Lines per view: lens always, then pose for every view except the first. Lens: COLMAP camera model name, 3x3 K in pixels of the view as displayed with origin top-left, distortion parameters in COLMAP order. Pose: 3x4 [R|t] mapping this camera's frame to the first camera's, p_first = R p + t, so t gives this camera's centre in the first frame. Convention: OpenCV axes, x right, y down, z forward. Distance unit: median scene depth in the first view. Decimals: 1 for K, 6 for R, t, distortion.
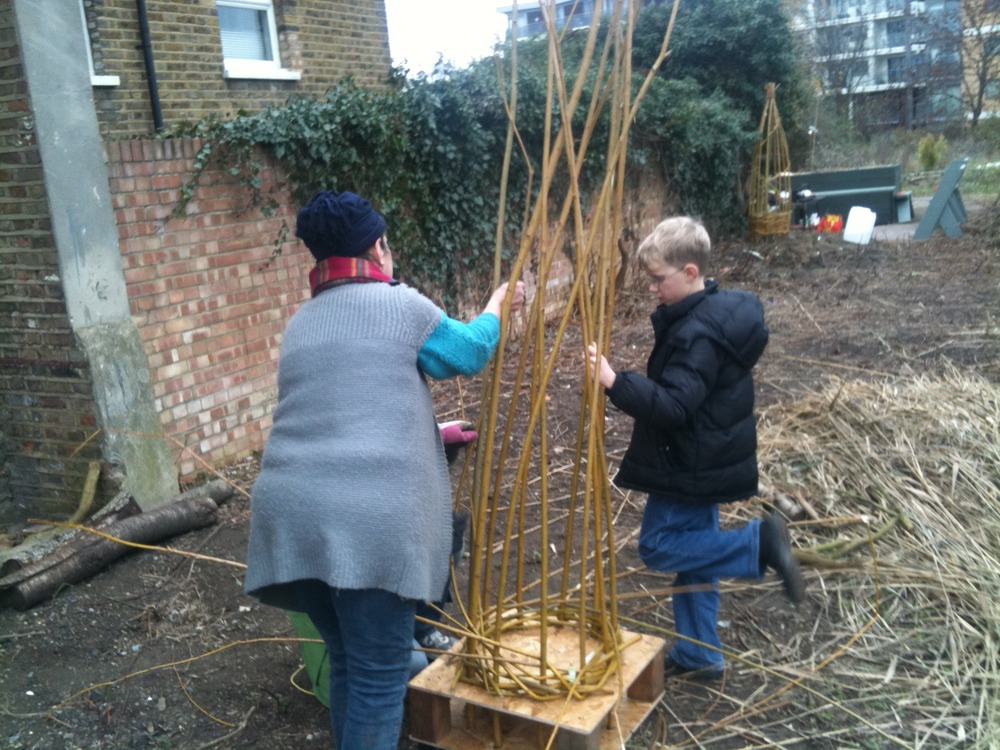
lens RADIAL K [[1064.2, 0, 500.0], [0, 1064.2, 375.0], [0, 0, 1]] dist [0.096160, -0.277928]
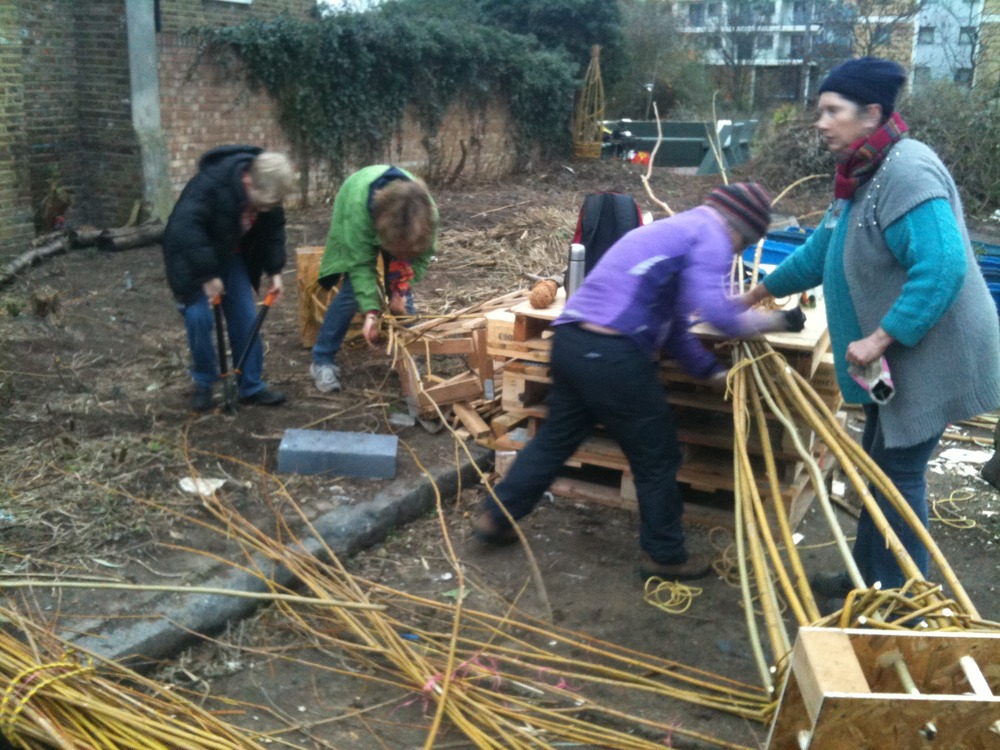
lens RADIAL K [[1064.2, 0, 500.0], [0, 1064.2, 375.0], [0, 0, 1]] dist [0.096160, -0.277928]
pose [[0.991645, 0.089961, 0.092454, 0.045905], [-0.094977, 0.994154, 0.051357, 0.091049], [-0.087294, -0.059709, 0.994392, -0.389135]]
